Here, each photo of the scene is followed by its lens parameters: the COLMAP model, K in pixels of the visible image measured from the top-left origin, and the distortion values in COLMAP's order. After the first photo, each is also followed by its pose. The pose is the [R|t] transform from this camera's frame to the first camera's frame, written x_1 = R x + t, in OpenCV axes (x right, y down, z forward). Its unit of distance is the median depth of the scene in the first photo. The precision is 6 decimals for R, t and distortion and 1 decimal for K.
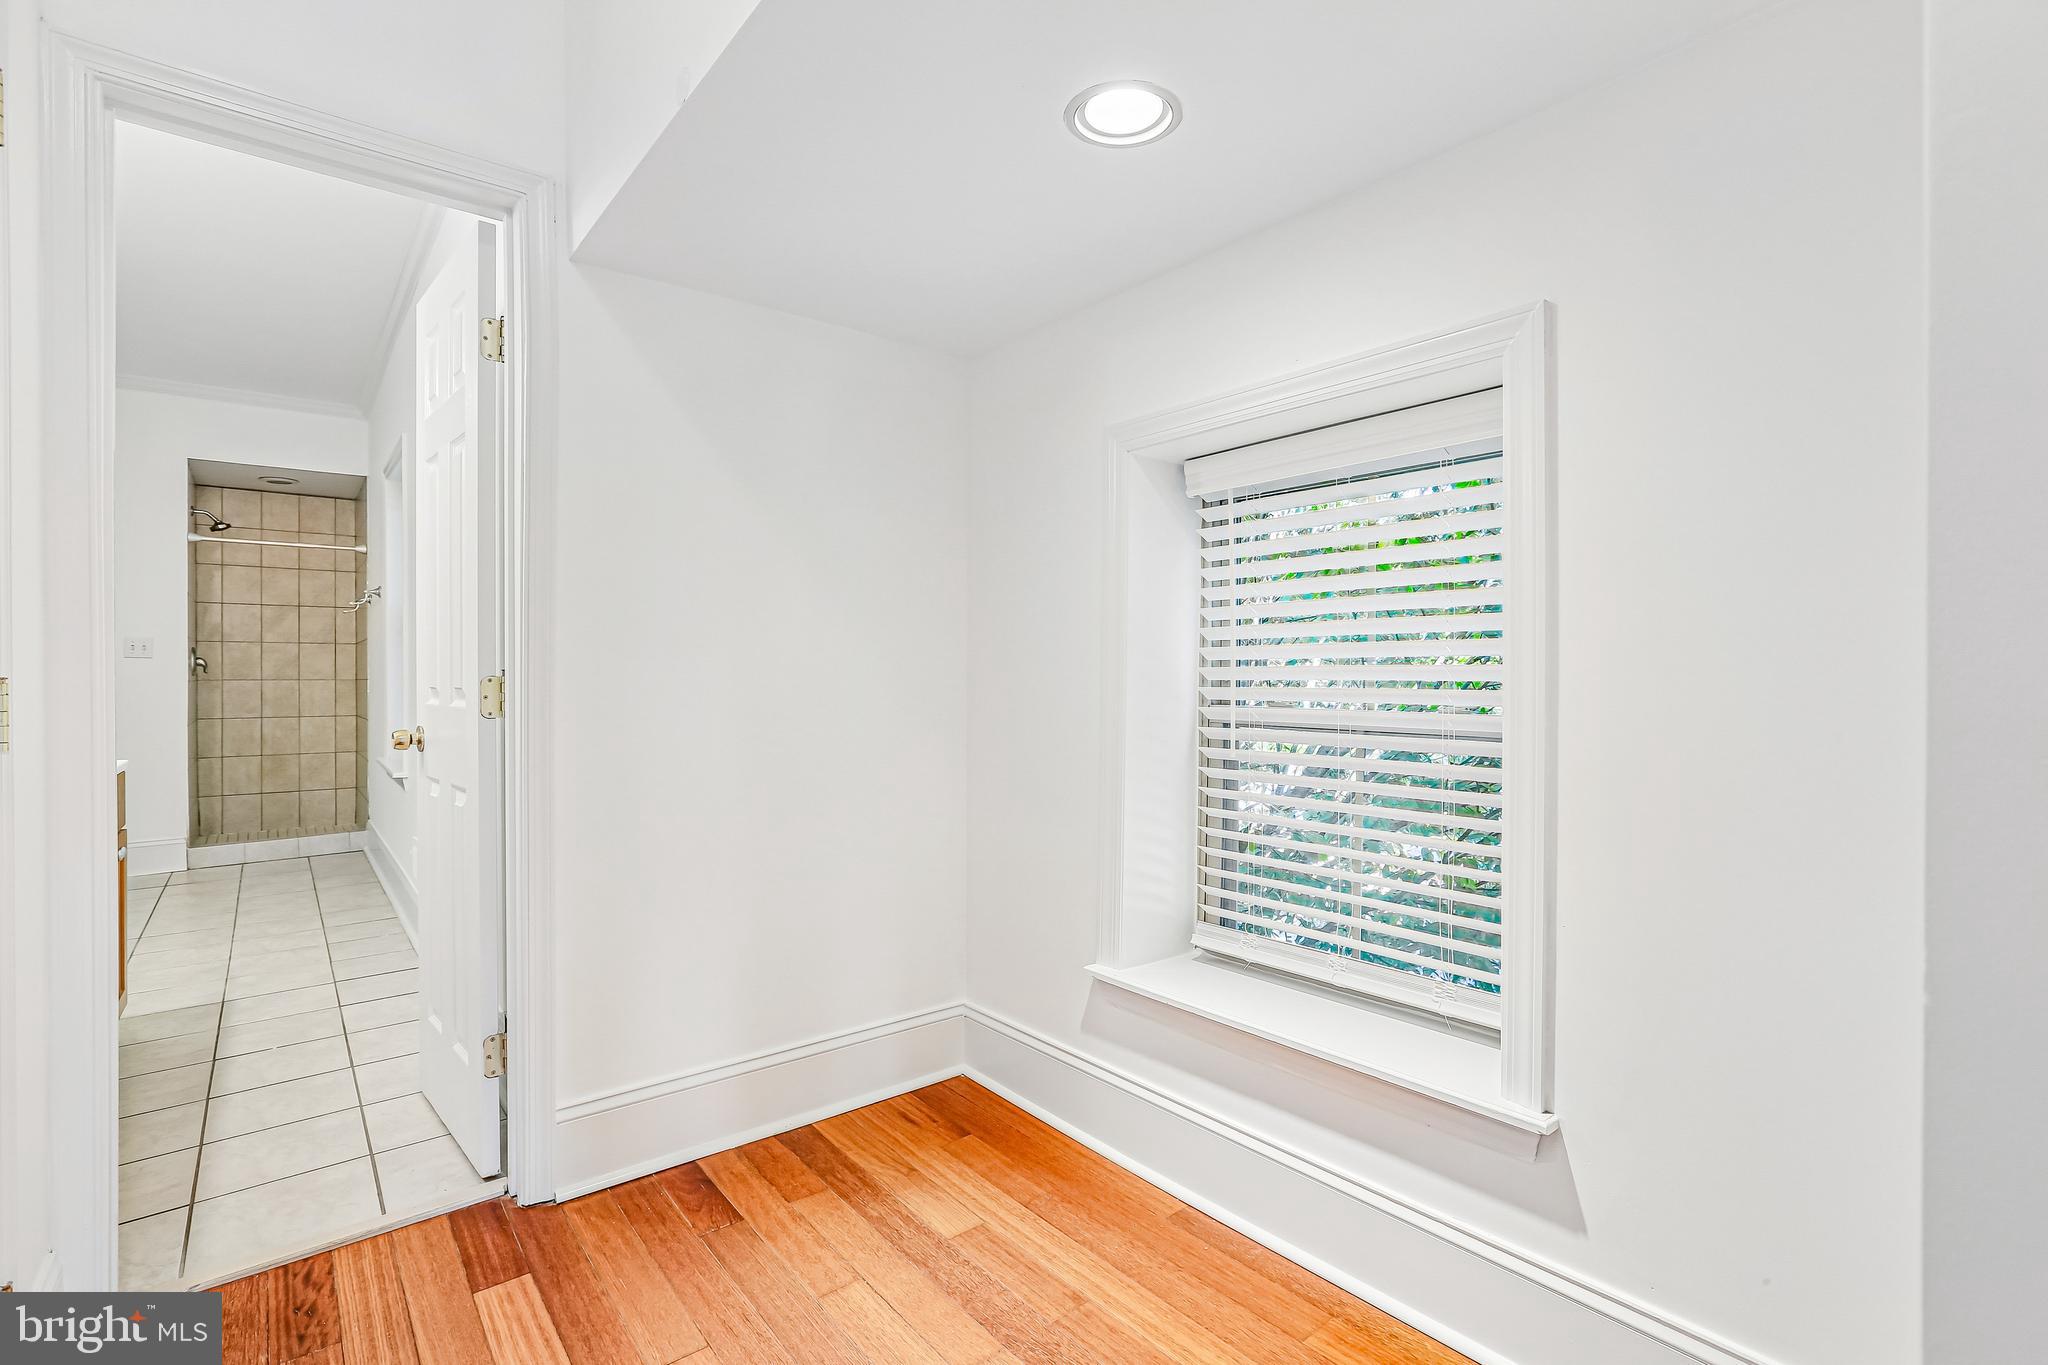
lens RADIAL K [[917.5, 0, 956.2], [0, 917.5, 683.2], [0, 0, 1]] dist [-0.000083, 0.000052]
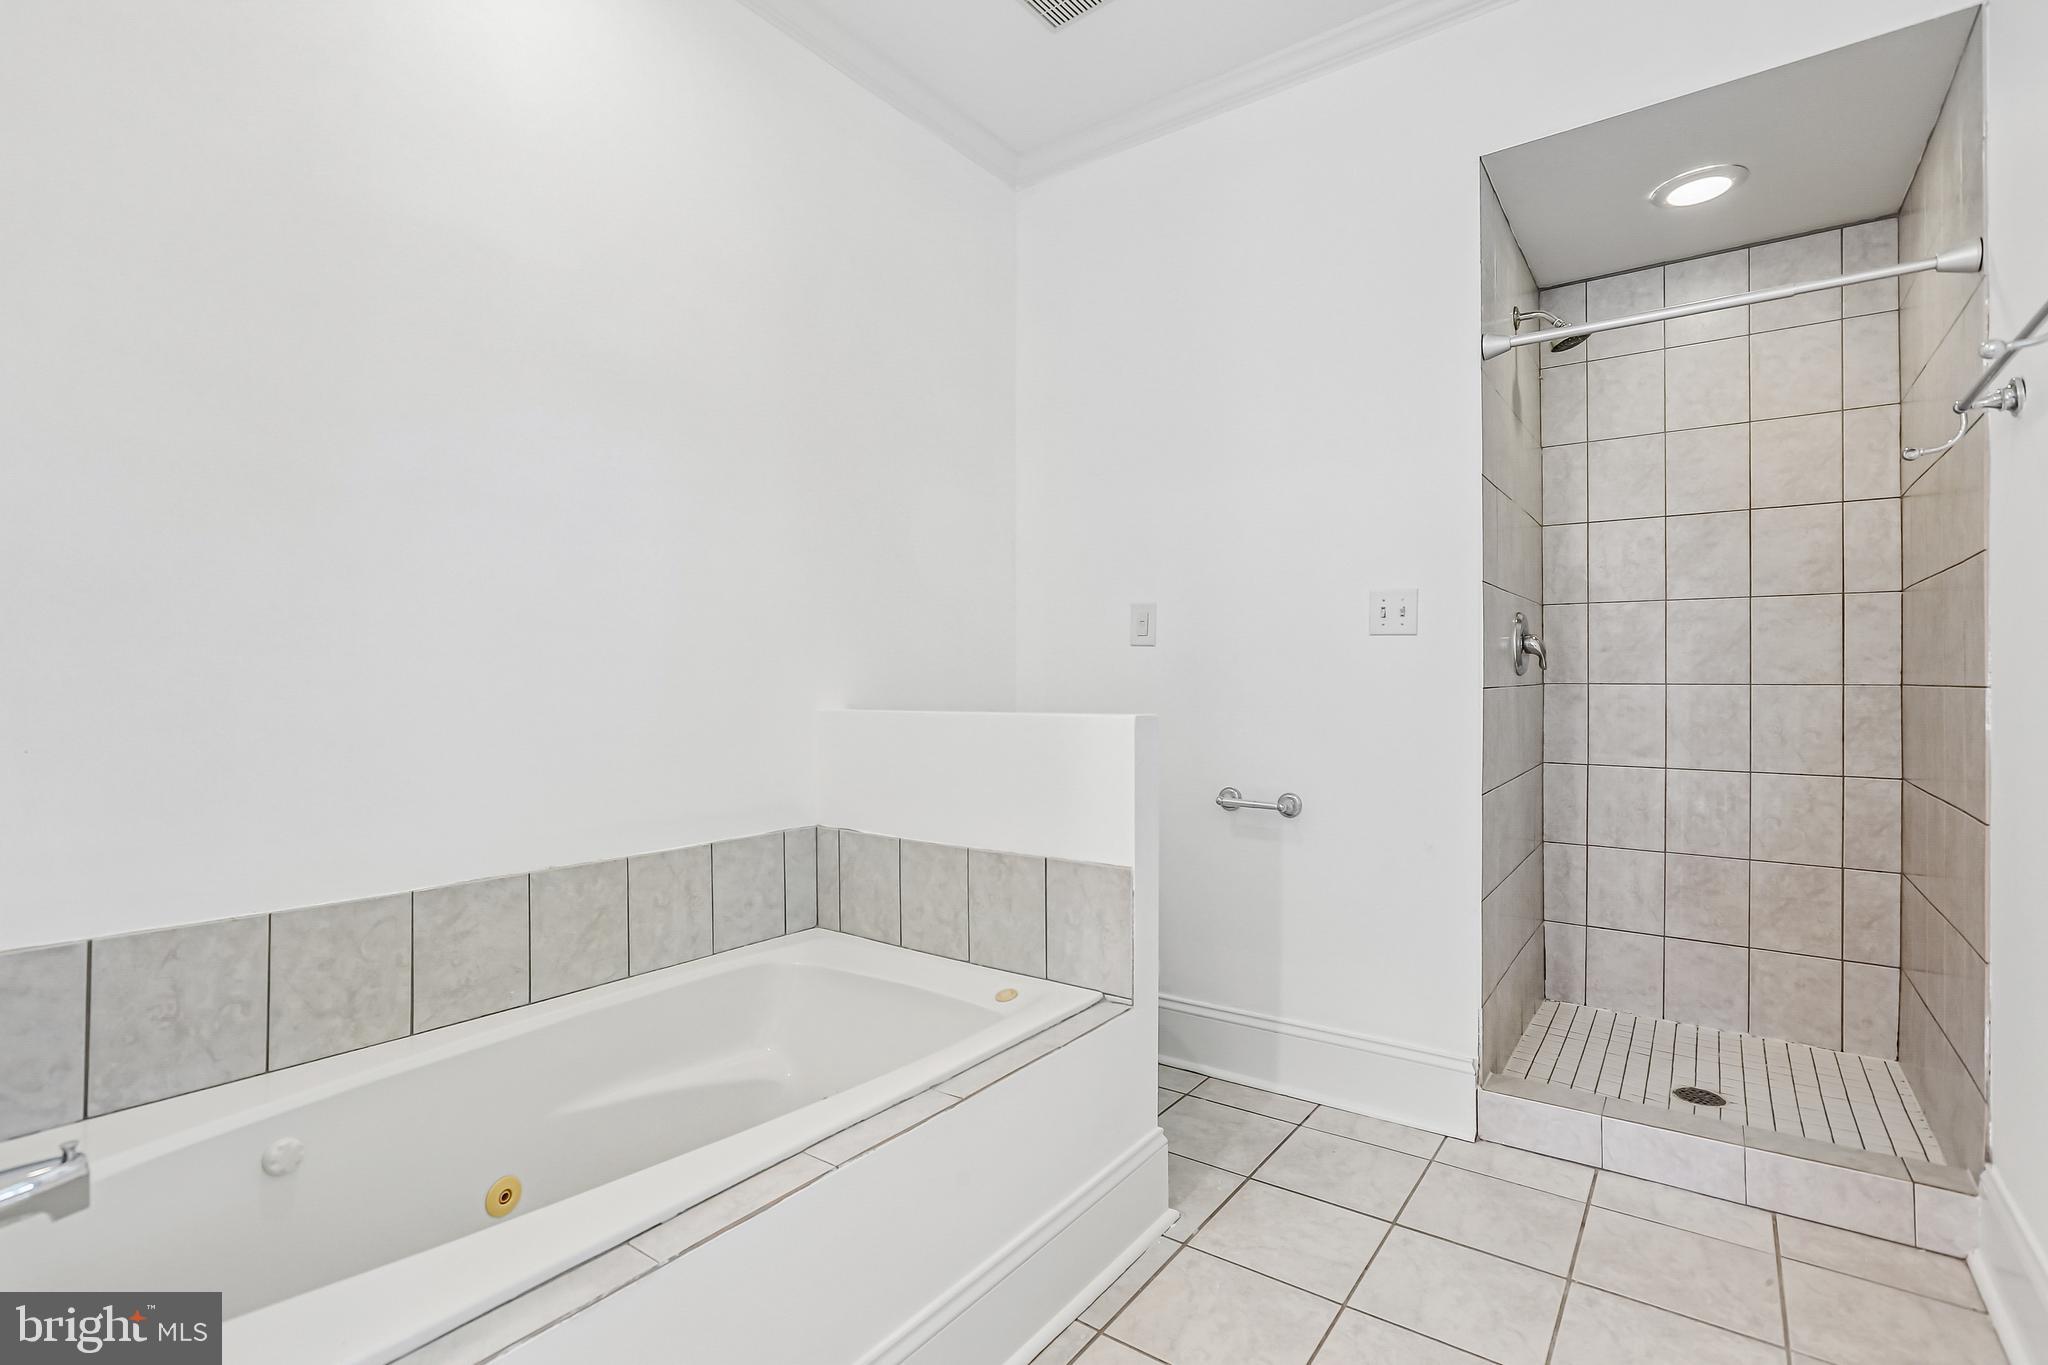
lens RADIAL K [[939.1, 0, 1022.1], [0, 939.1, 677.3], [0, 0, 1]] dist [-0.044282, 0.014373]
pose [[0.278928, -0.000438, -0.960312, -0.423748], [-0.004351, 0.999989, -0.001720, -0.004579], [0.960302, 0.004658, 0.278923, 0.588451]]
